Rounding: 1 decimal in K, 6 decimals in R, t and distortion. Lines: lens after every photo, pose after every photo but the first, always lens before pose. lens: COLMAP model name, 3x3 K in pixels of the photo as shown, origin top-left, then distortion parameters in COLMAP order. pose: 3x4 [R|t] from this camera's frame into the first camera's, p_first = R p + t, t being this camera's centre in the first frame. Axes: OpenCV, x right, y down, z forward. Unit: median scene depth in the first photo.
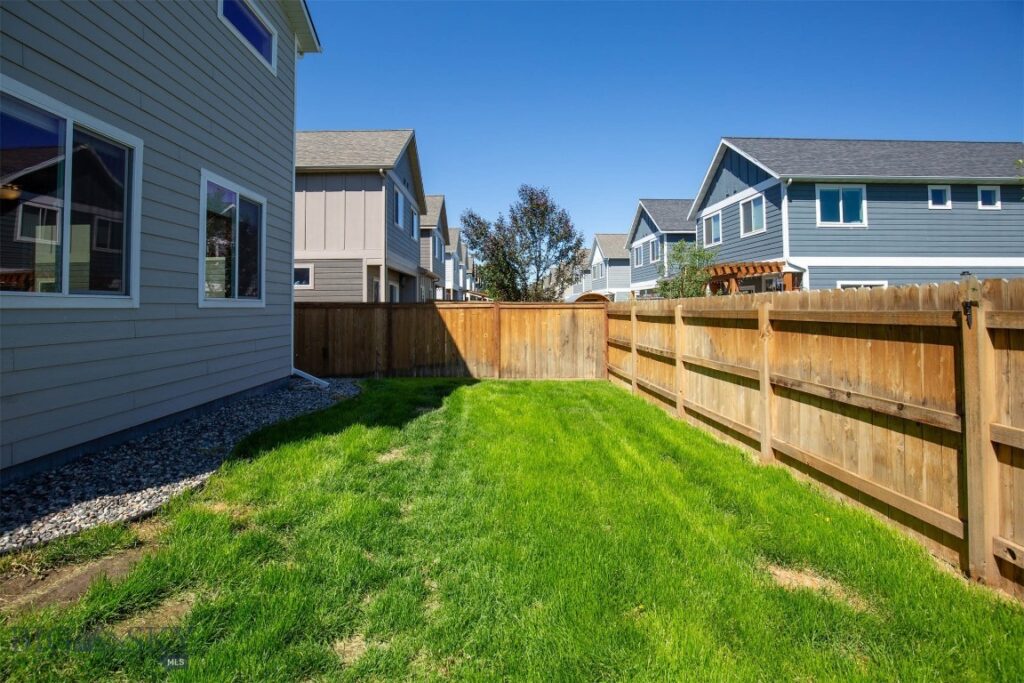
lens RADIAL K [[486.4, 0, 511.0], [0, 486.4, 295.6], [0, 0, 1]] dist [-0.037333, 0.007825]
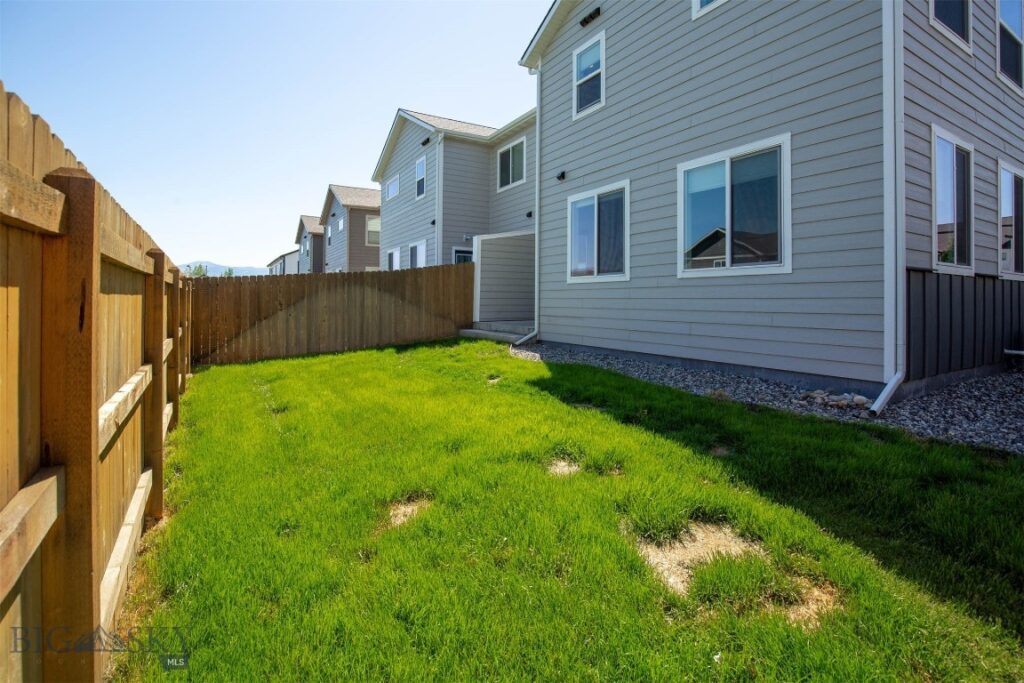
lens RADIAL K [[486.4, 0, 511.0], [0, 486.4, 295.6], [0, 0, 1]] dist [-0.037333, 0.007825]
pose [[-0.866788, 0.008605, -0.498603, 0.396503], [0.023084, 0.999472, -0.022881, 0.100227], [0.498142, -0.031343, -0.866529, 2.116897]]
